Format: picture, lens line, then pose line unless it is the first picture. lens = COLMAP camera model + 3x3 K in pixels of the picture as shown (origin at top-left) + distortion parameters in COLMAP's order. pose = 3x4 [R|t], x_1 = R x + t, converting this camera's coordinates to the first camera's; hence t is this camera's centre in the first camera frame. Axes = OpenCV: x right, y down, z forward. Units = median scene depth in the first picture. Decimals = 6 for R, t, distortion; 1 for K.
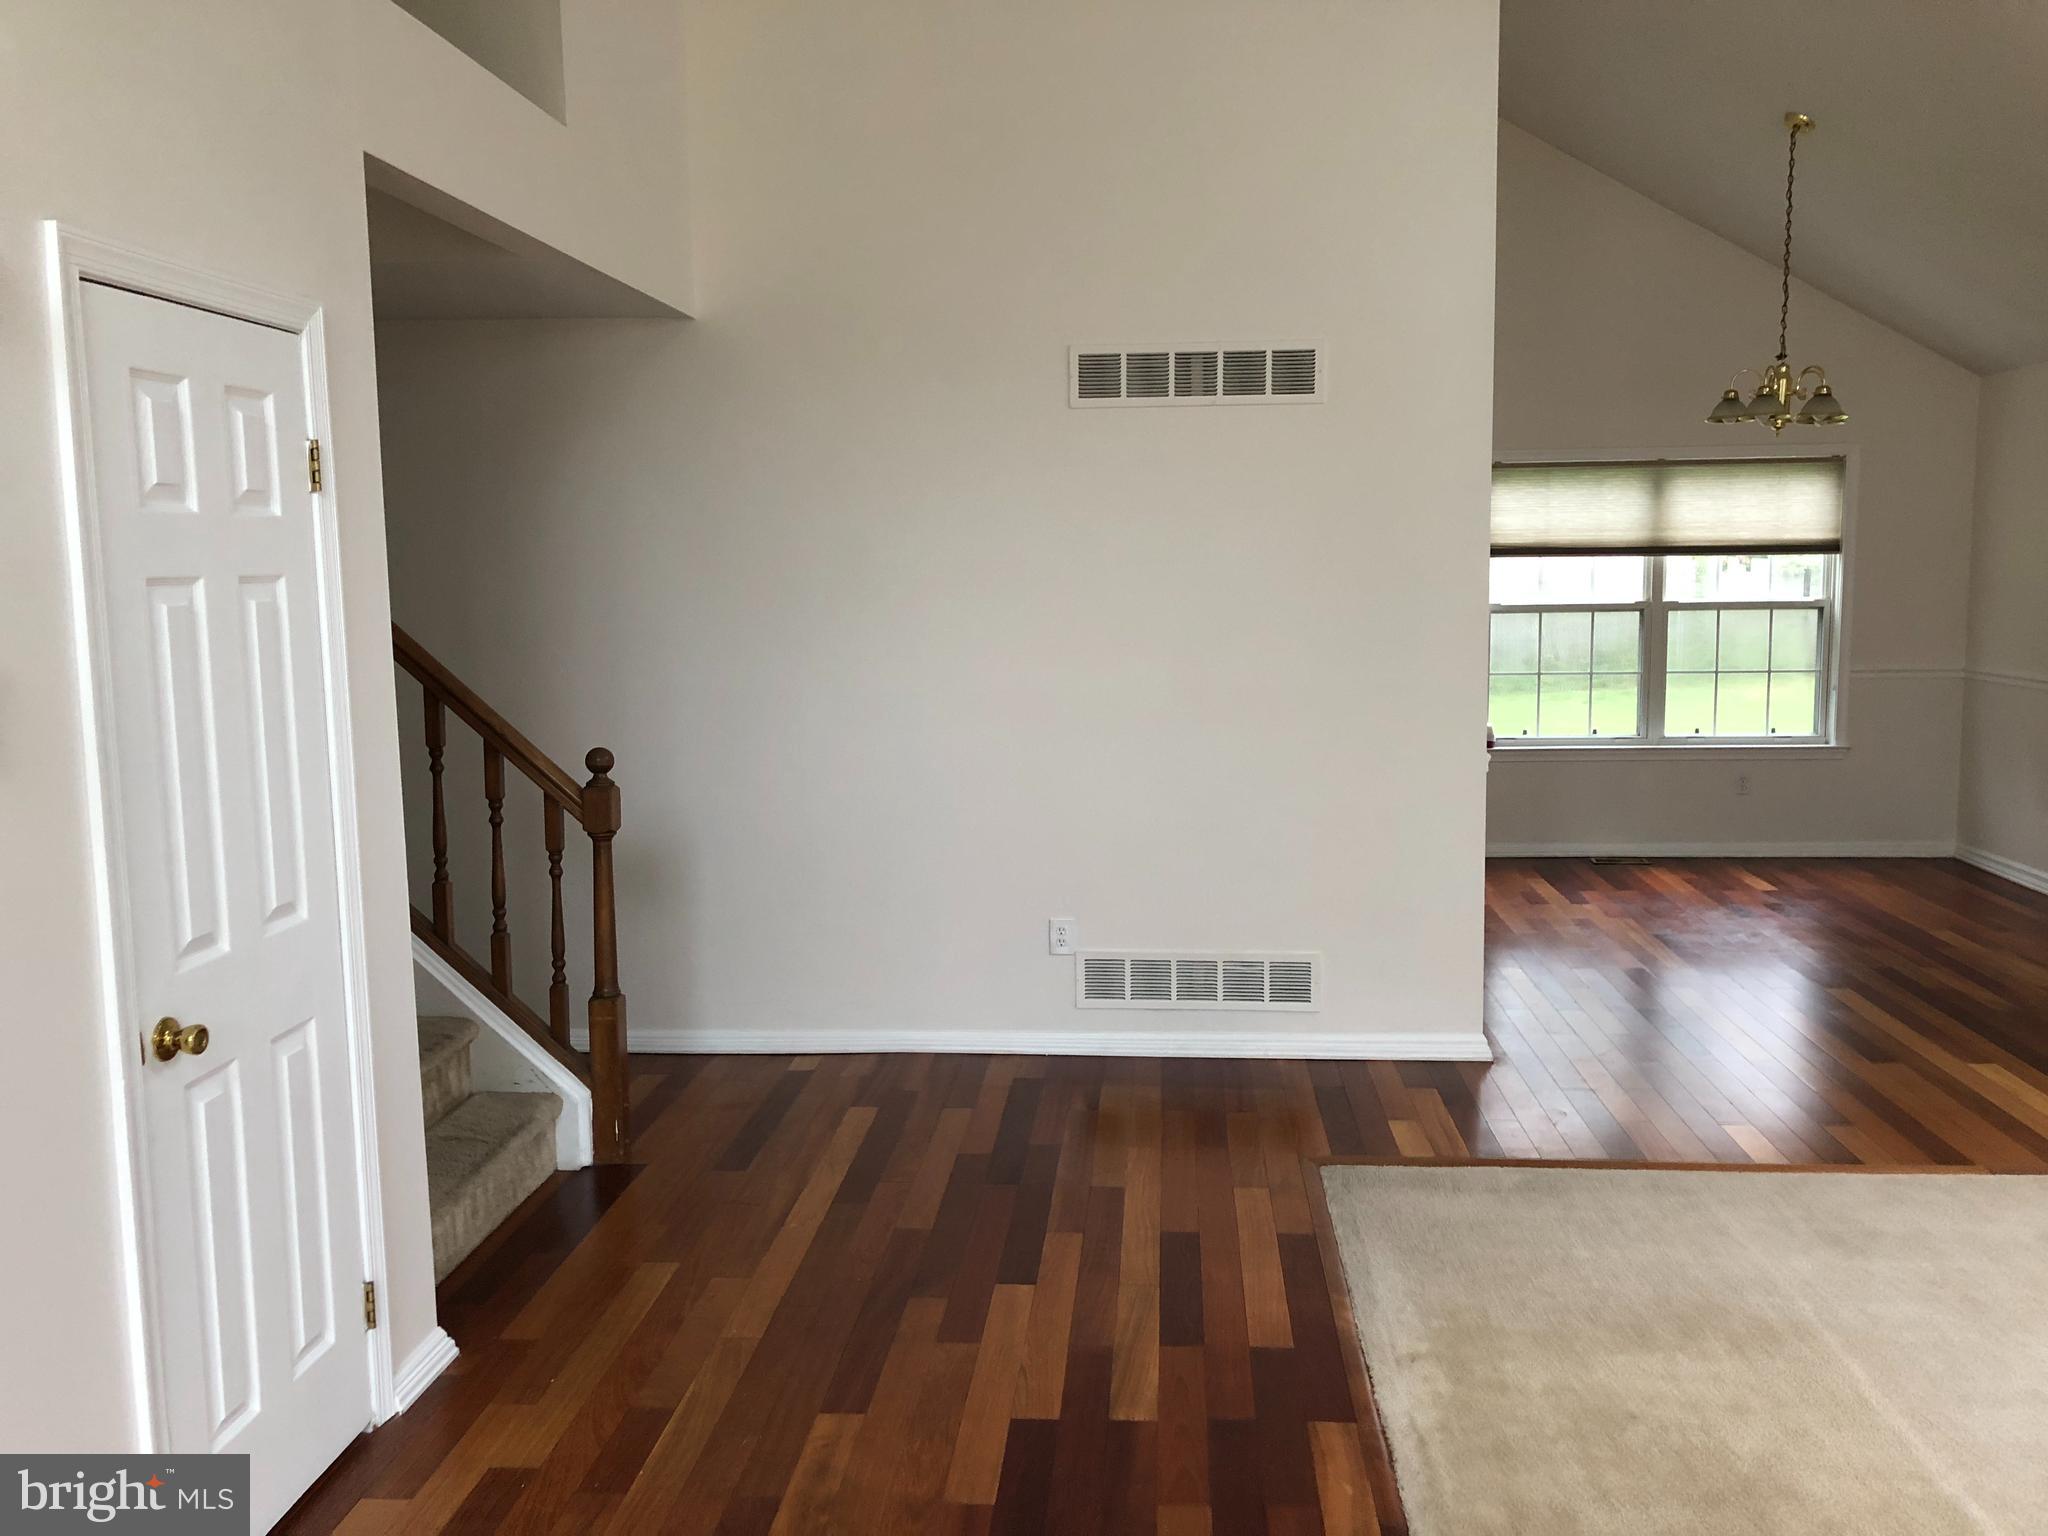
lens RADIAL K [[1688.7, 0, 1027.7], [0, 1688.7, 753.0], [0, 0, 1]] dist [0.059240, -0.068807]
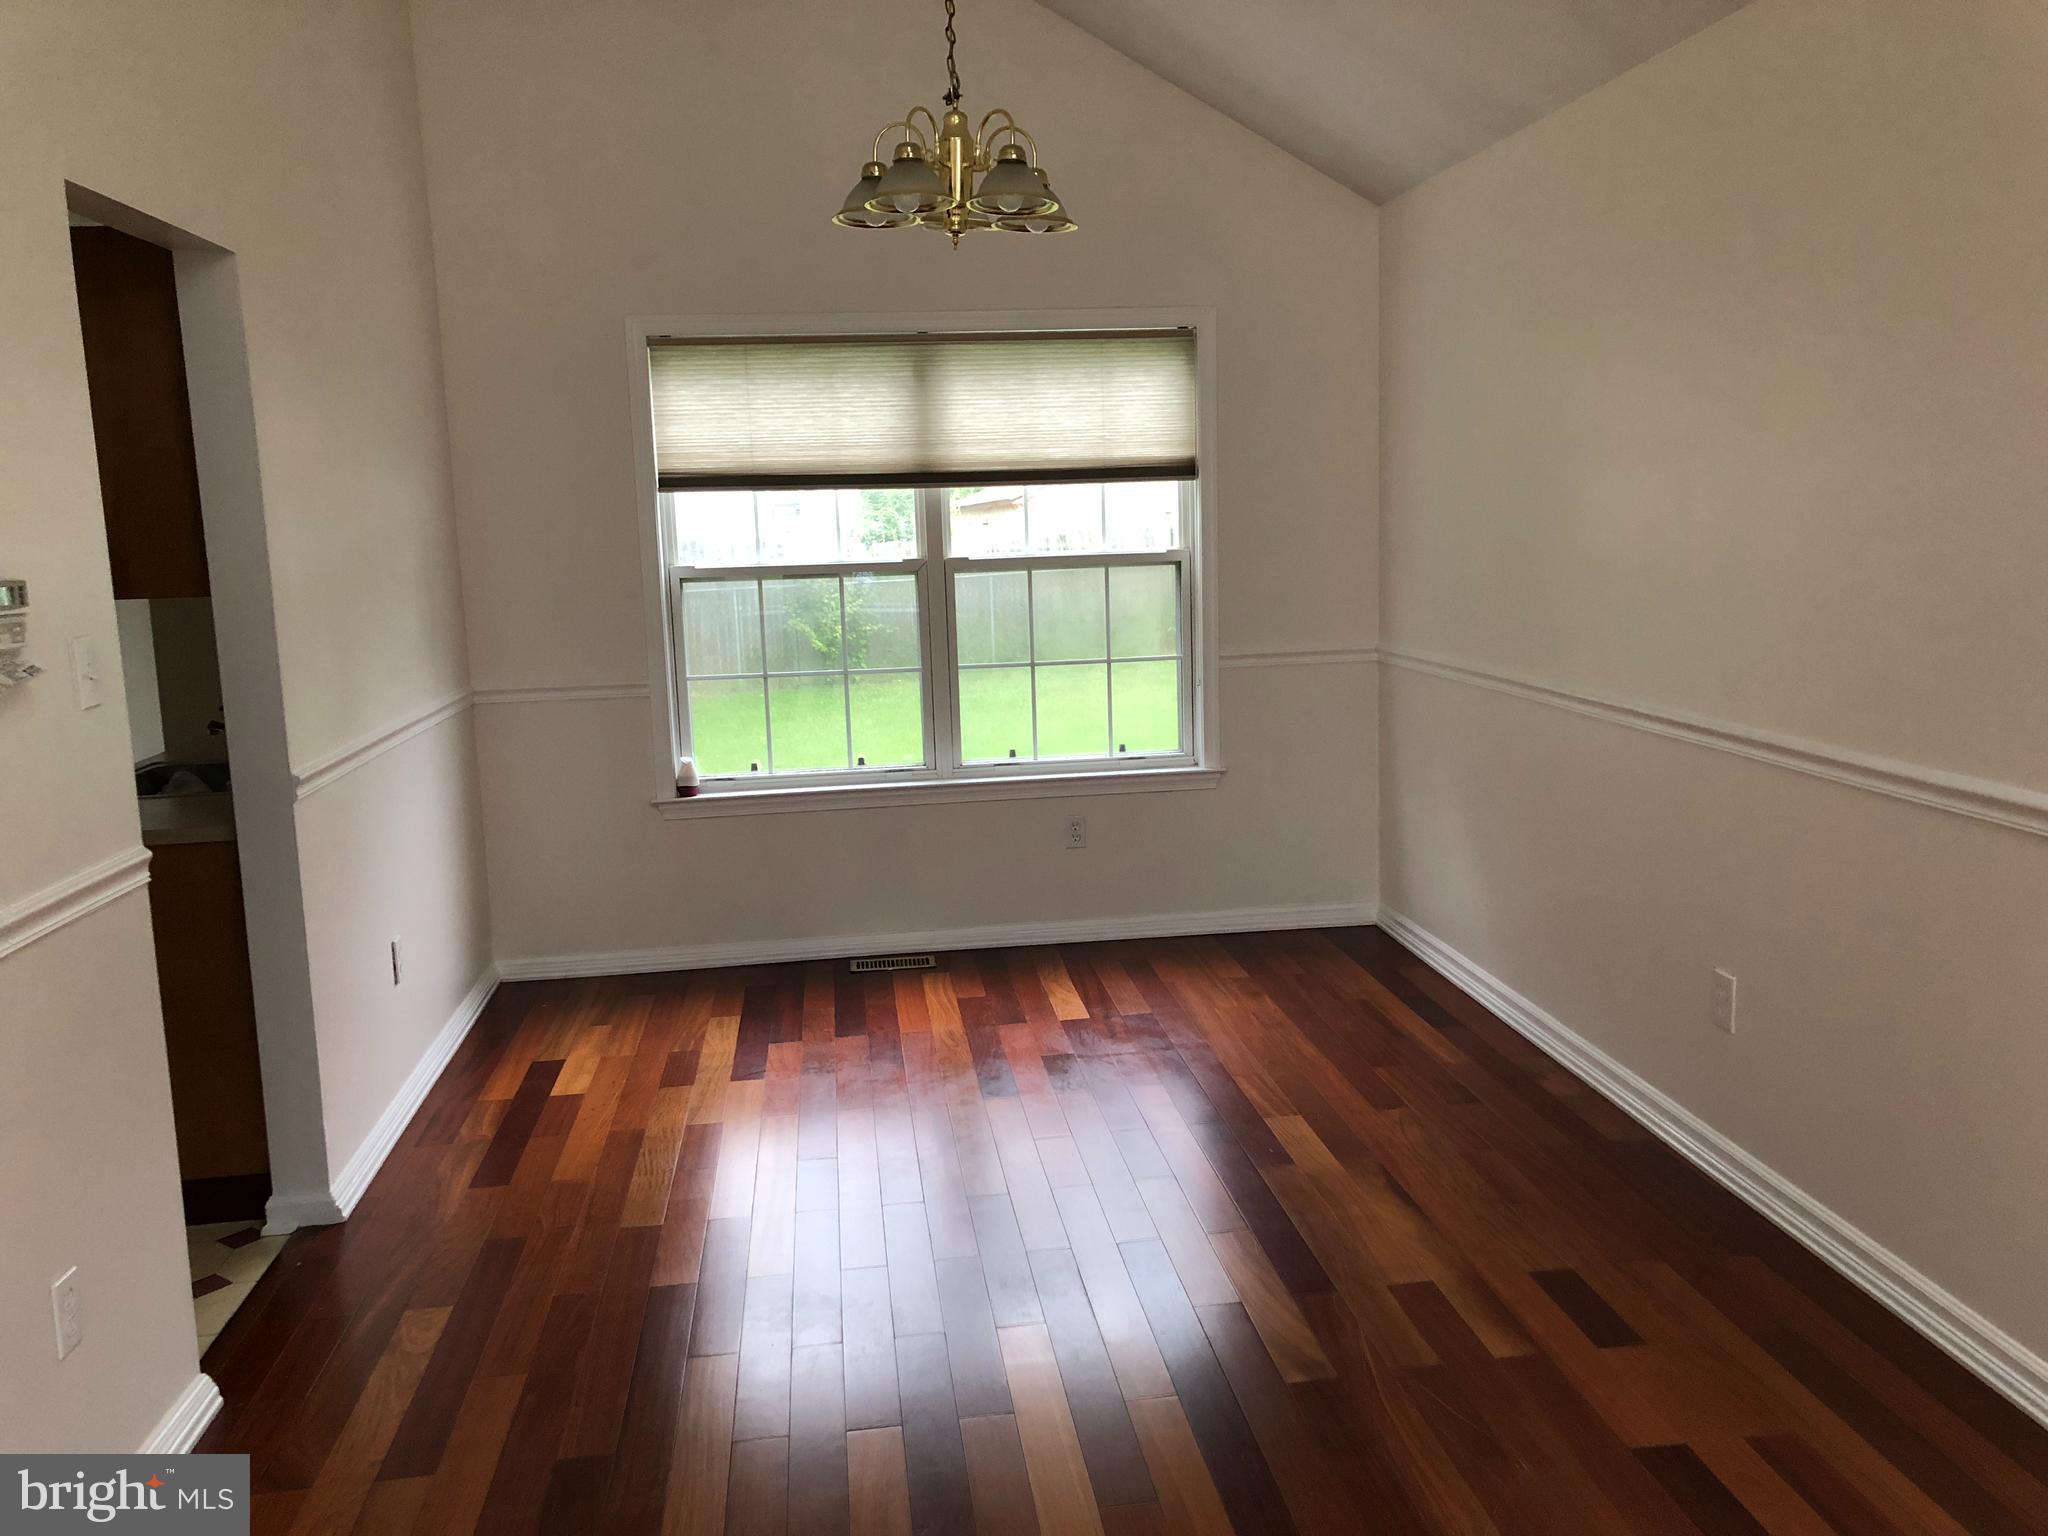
lens RADIAL K [[1679.1, 0, 1000.5], [0, 1679.1, 763.2], [0, 0, 1]] dist [0.009528, -0.008556]
pose [[0.981016, -0.047299, 0.188072, 0.271728], [0.041561, 0.998546, 0.034338, -0.032448], [-0.189423, -0.025870, 0.981555, 0.371617]]
